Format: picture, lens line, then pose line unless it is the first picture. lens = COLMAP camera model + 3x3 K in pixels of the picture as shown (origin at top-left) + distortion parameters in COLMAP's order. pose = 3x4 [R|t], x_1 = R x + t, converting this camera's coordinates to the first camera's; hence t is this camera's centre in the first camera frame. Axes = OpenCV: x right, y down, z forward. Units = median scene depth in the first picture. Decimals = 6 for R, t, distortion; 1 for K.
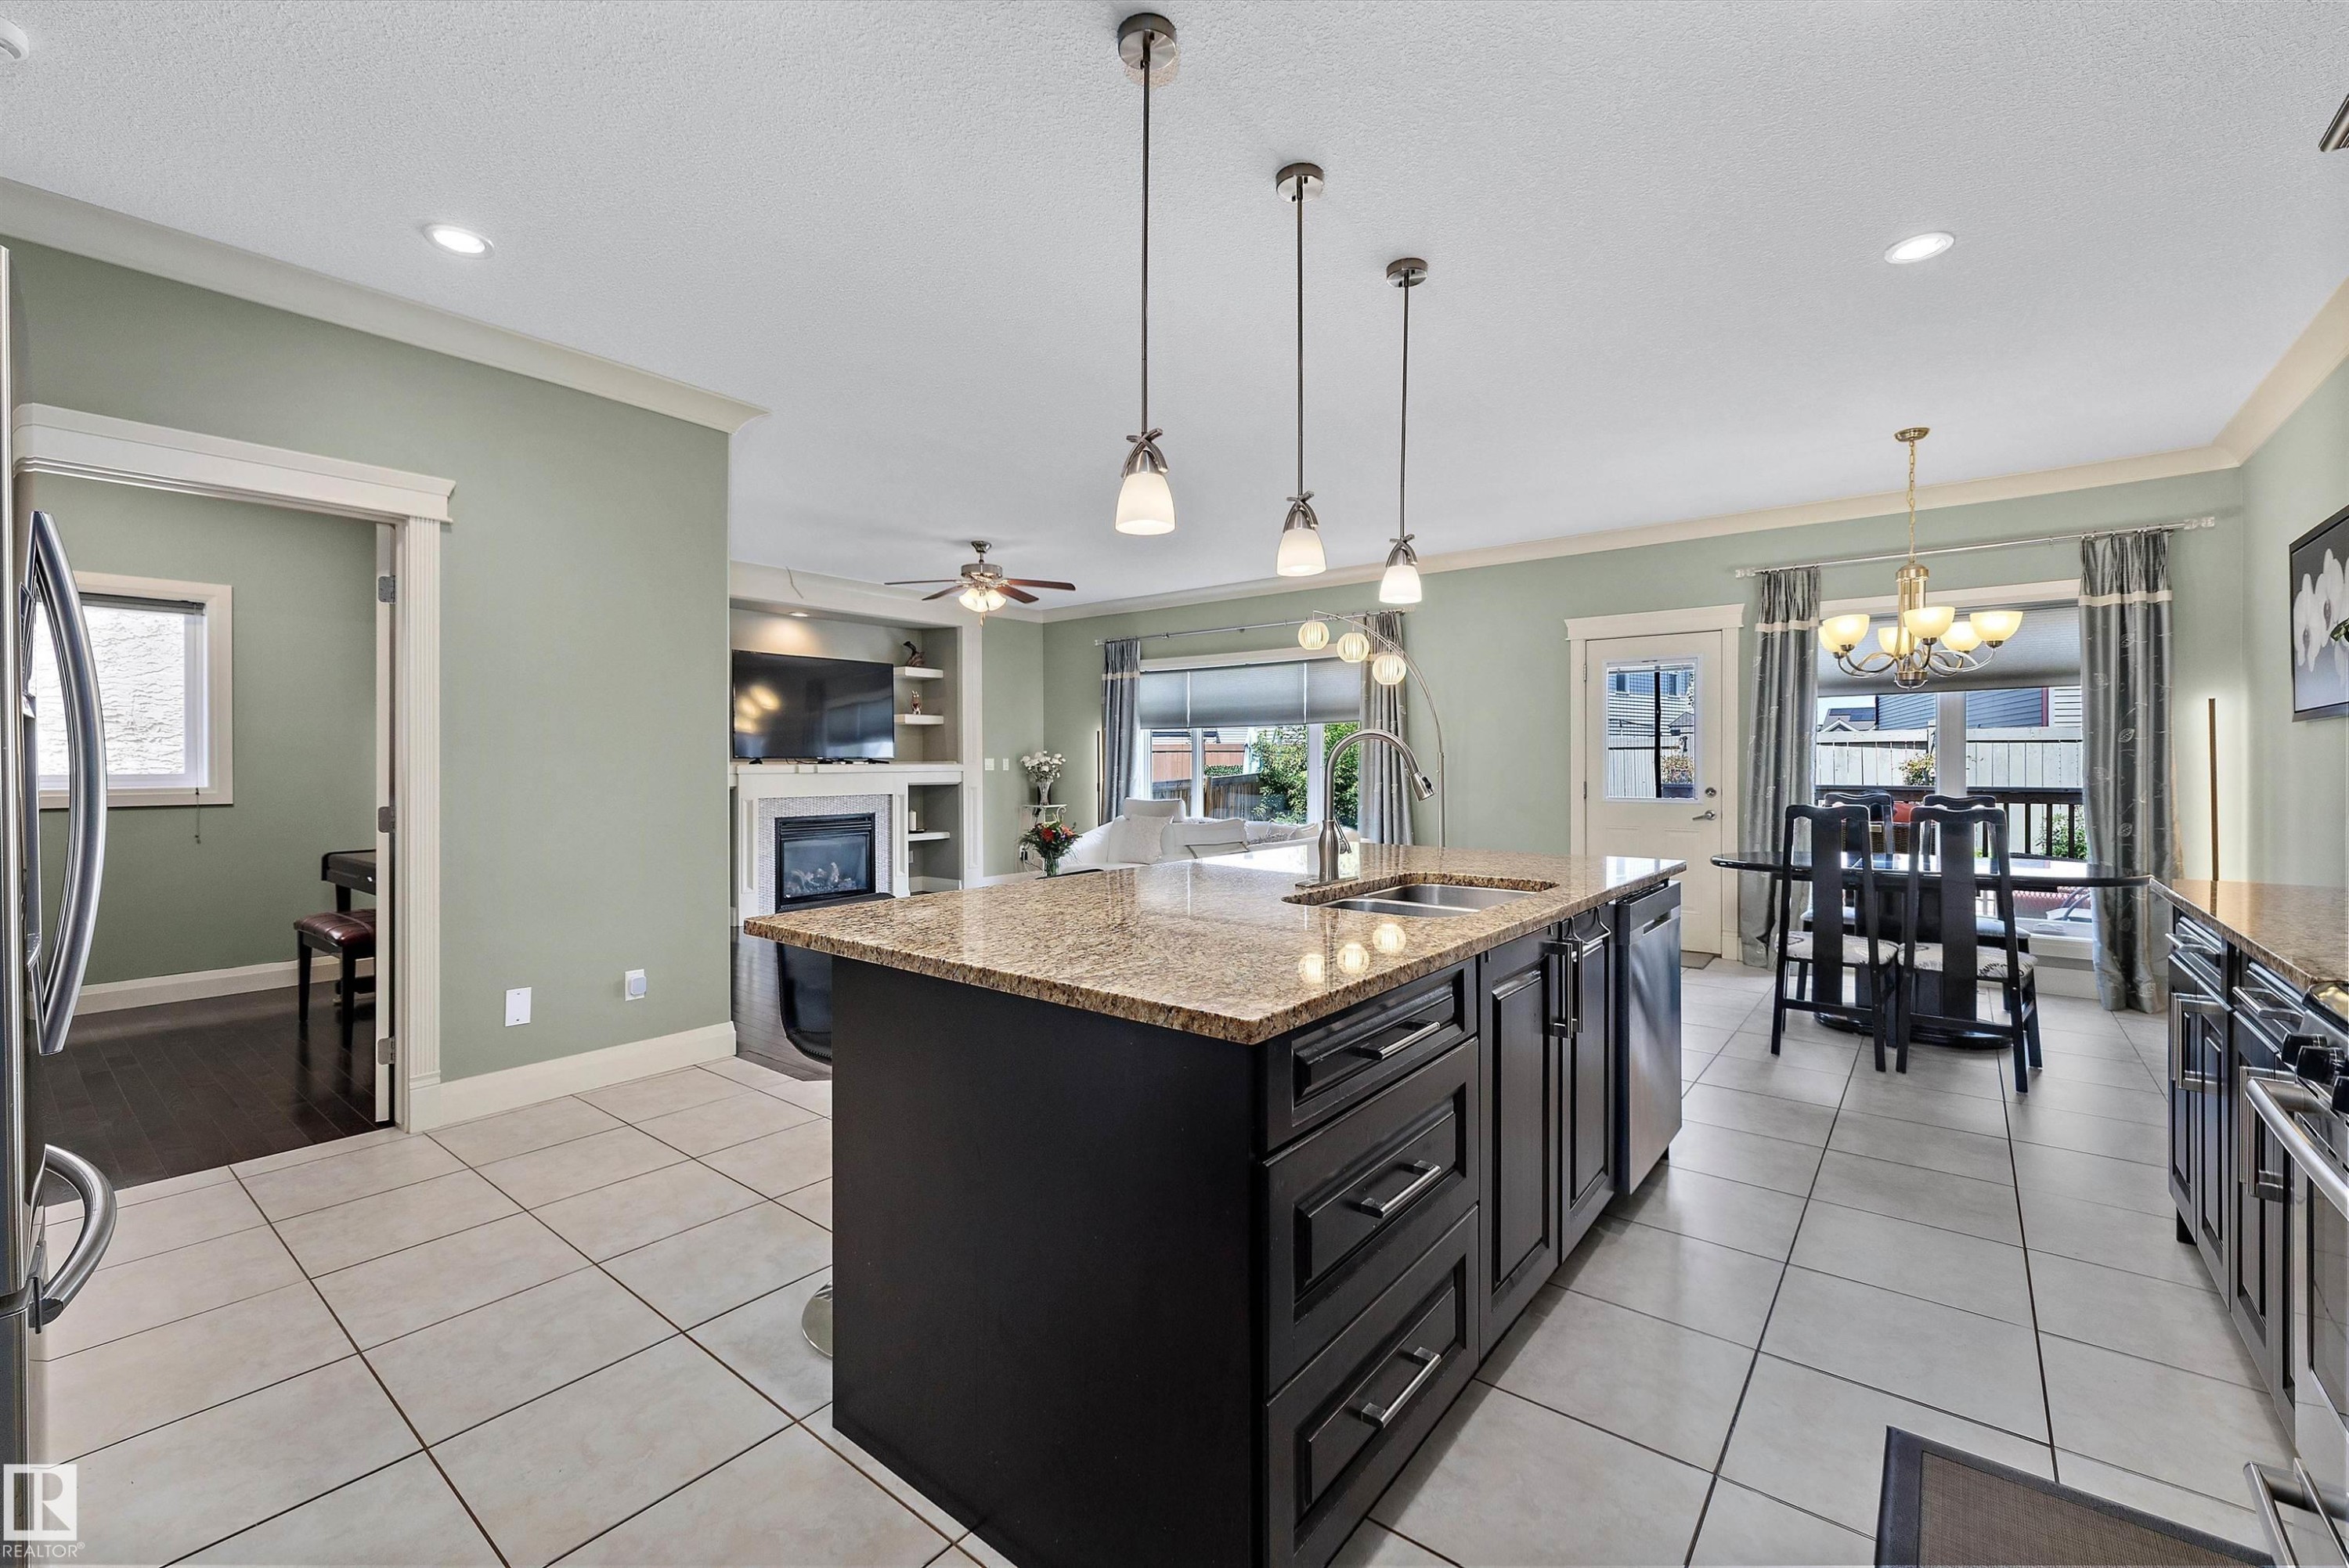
lens RADIAL K [[992.4, 0, 1159.4], [0, 992.4, 761.2], [0, 0, 1]] dist [-0.000987, -0.000139]
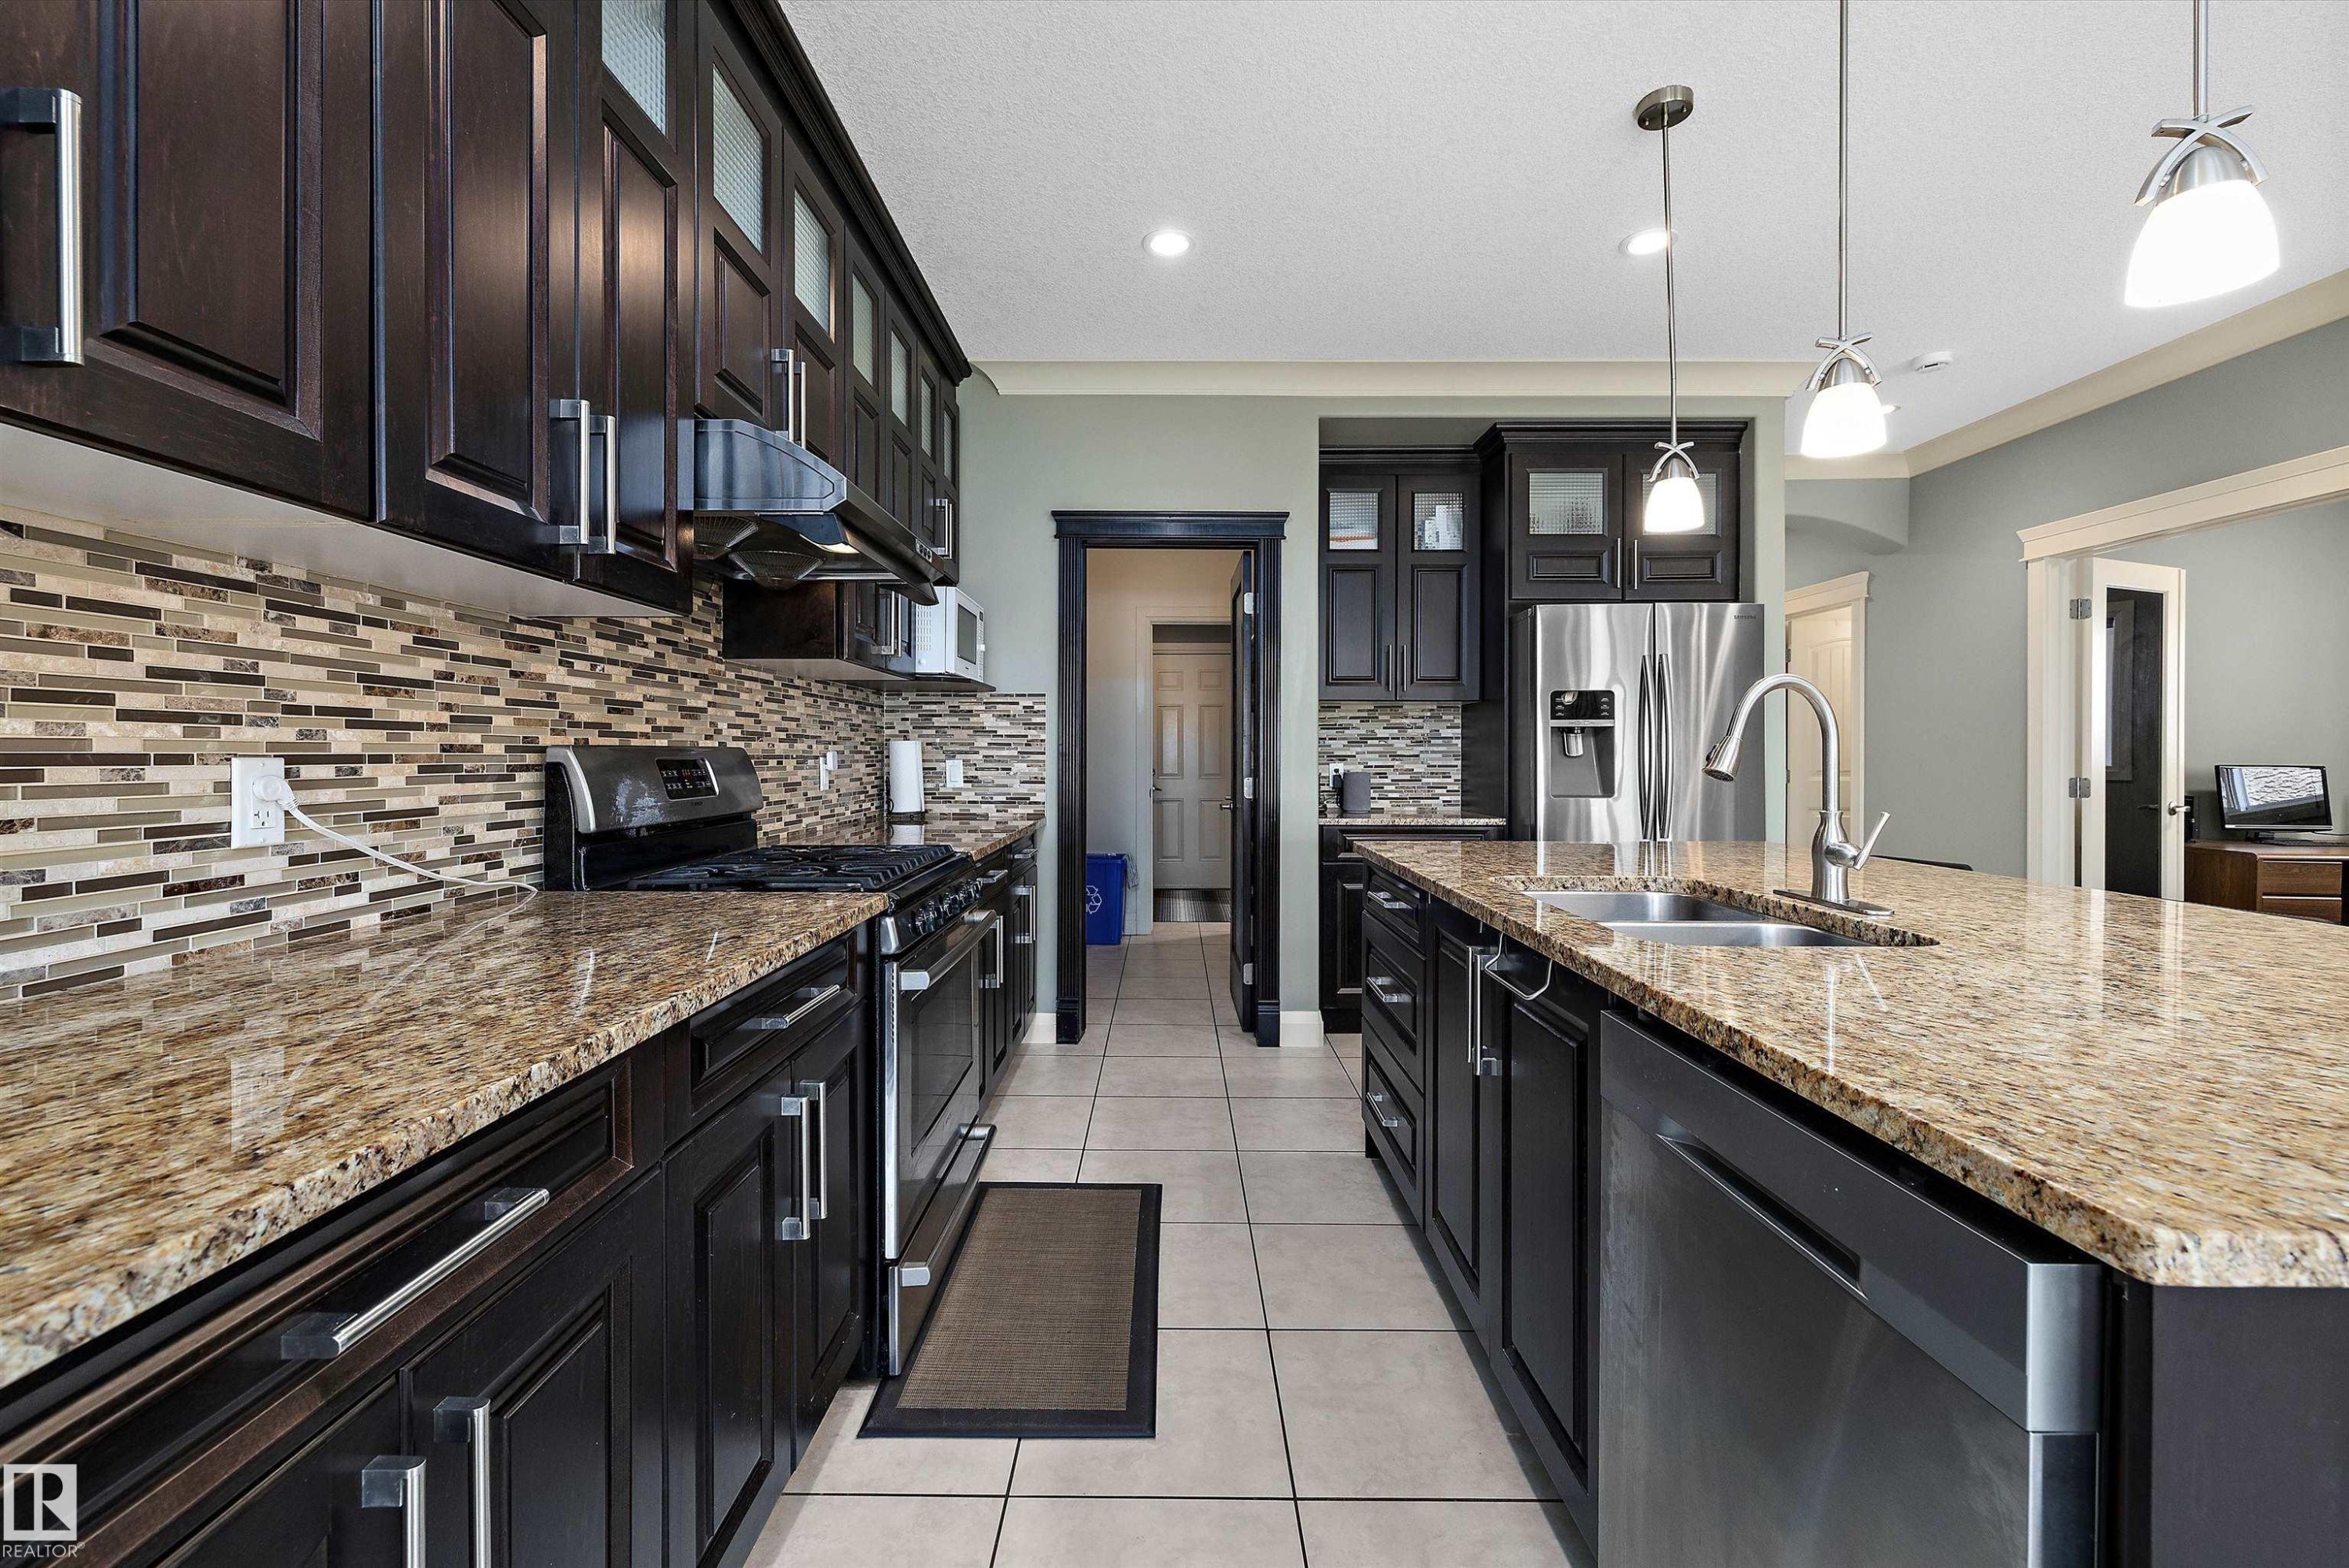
lens RADIAL K [[992.4, 0, 1157.4], [0, 992.4, 758.8], [0, 0, 1]] dist [-0.000987, -0.000139]
pose [[-0.785129, 0.002129, -0.619329, 0.294327], [-0.001870, 0.999981, 0.005809, 0.006576], [0.619330, 0.005719, -0.785110, 0.388736]]
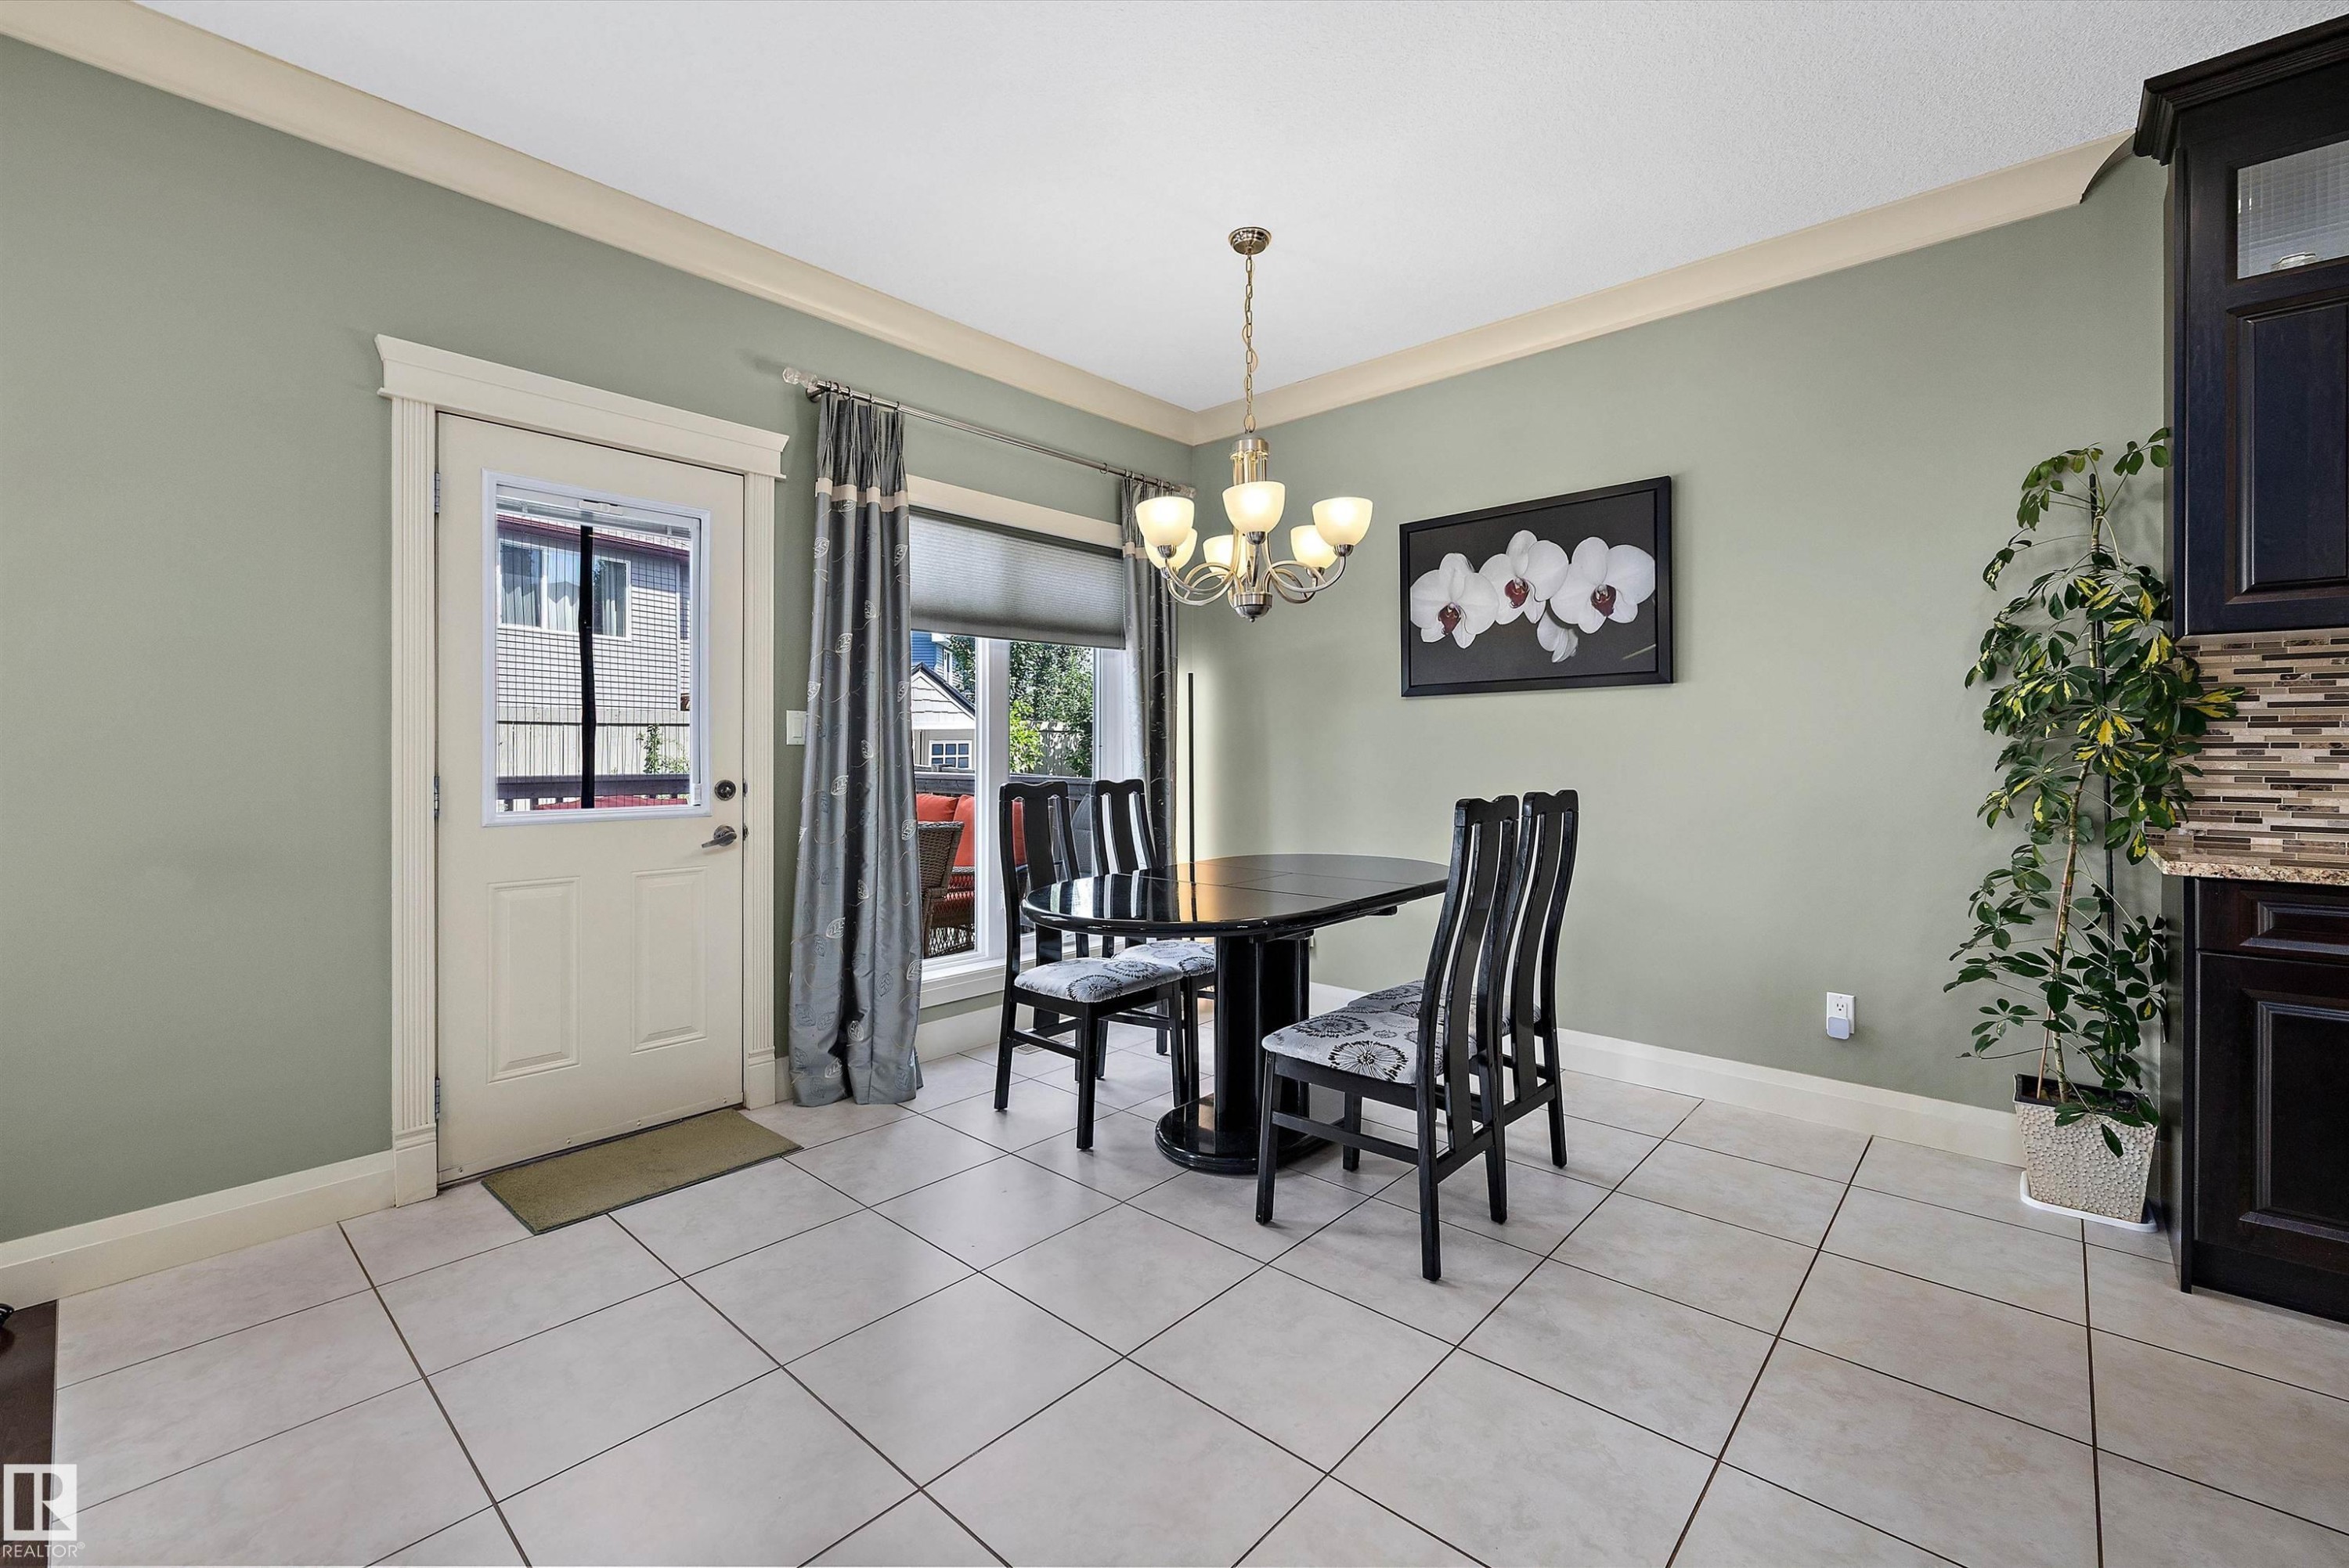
lens RADIAL K [[992.4, 0, 1180.8], [0, 992.4, 761.4], [0, 0, 1]] dist [-0.000987, -0.000139]
pose [[0.048646, -0.005088, 0.998803, 0.037956], [0.003082, 0.999983, 0.004944, 0.009669], [-0.998811, 0.002838, 0.048661, 0.491097]]
